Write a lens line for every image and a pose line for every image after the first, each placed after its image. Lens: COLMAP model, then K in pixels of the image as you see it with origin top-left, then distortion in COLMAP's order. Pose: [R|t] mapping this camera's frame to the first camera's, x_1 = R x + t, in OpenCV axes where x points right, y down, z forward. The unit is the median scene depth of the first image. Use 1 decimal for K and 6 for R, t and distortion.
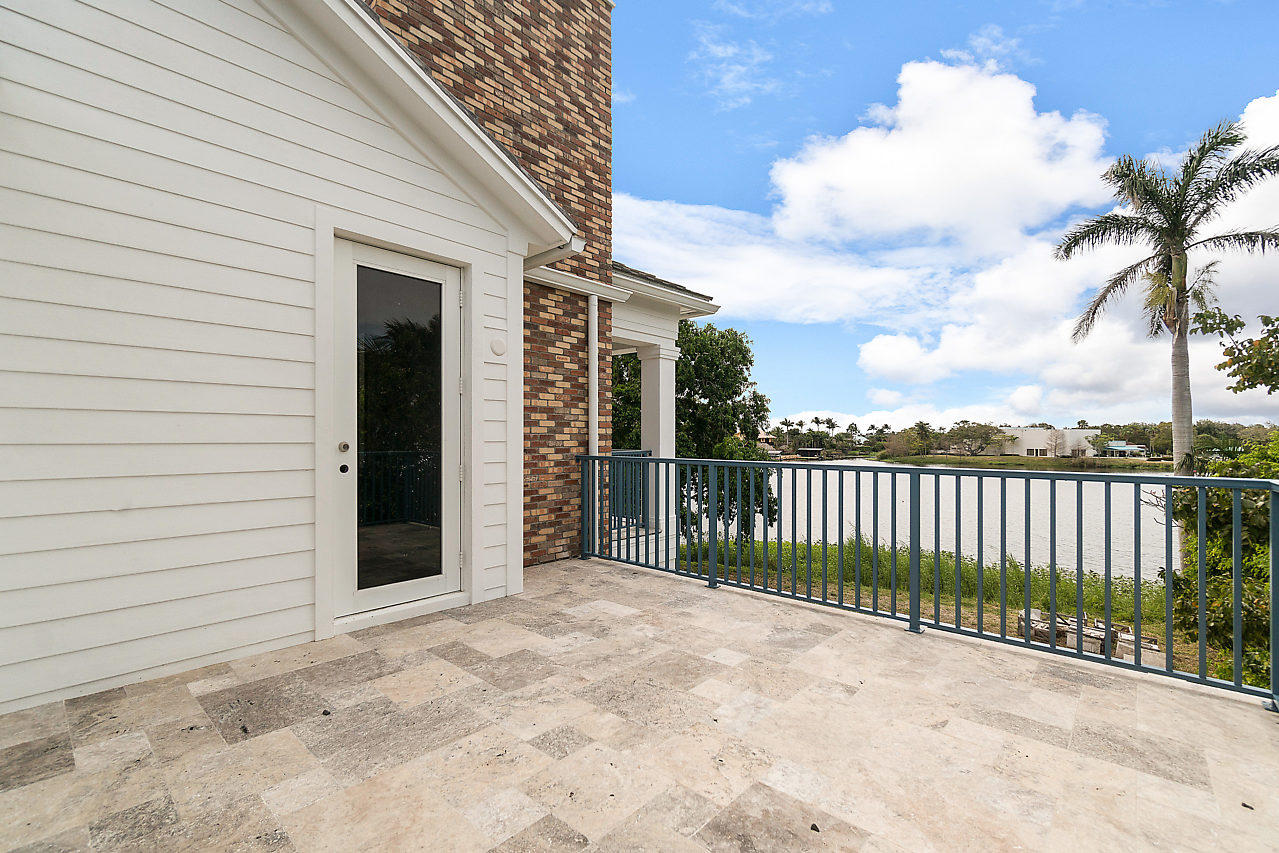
lens RADIAL K [[560.9, 0, 638.2], [0, 560.9, 434.5], [0, 0, 1]] dist [-0.003187, -0.000164]
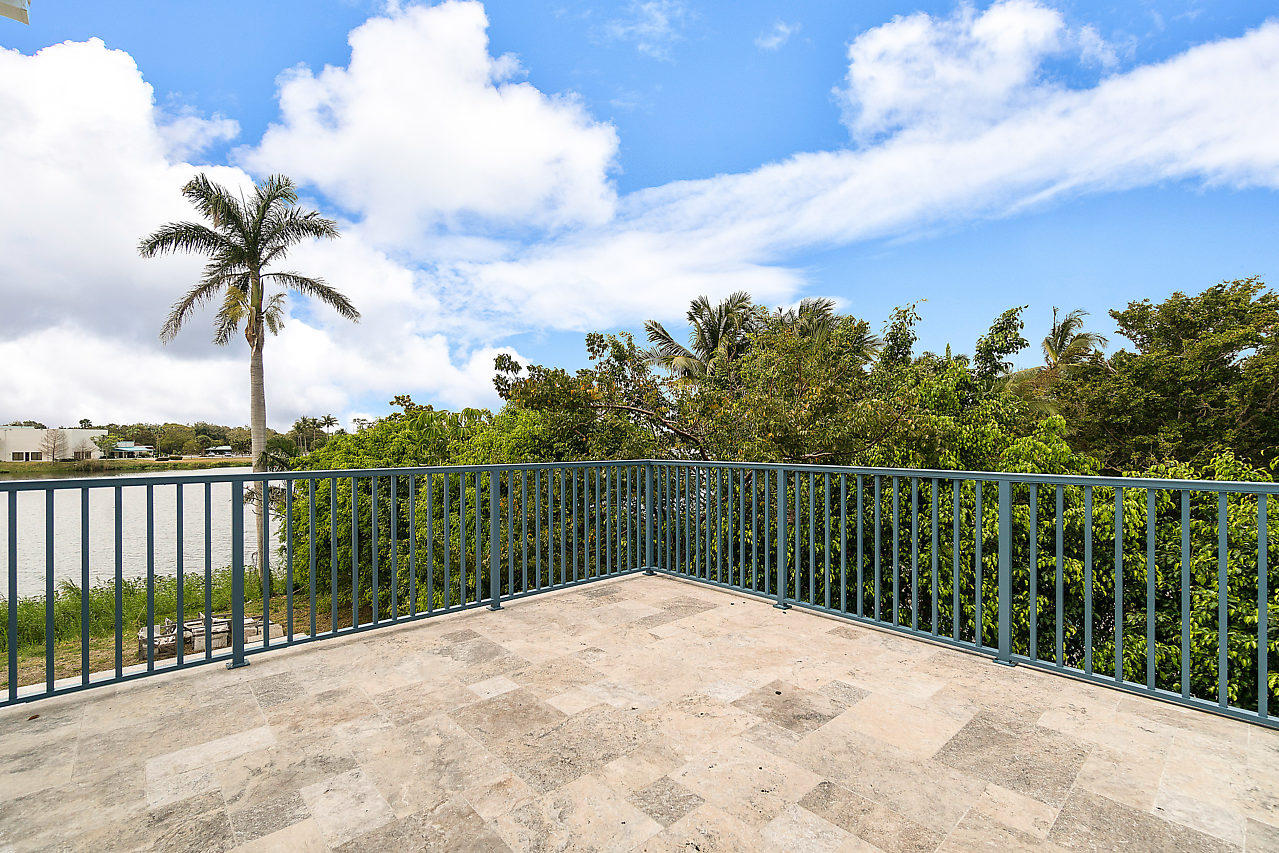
lens RADIAL K [[560.9, 0, 638.2], [0, 560.9, 434.5], [0, 0, 1]] dist [-0.003187, -0.000164]
pose [[0.113430, 0.002798, 0.993542, -0.119387], [-0.001706, 0.999995, -0.002621, -0.000193], [-0.993545, -0.001398, 0.113434, 0.114831]]
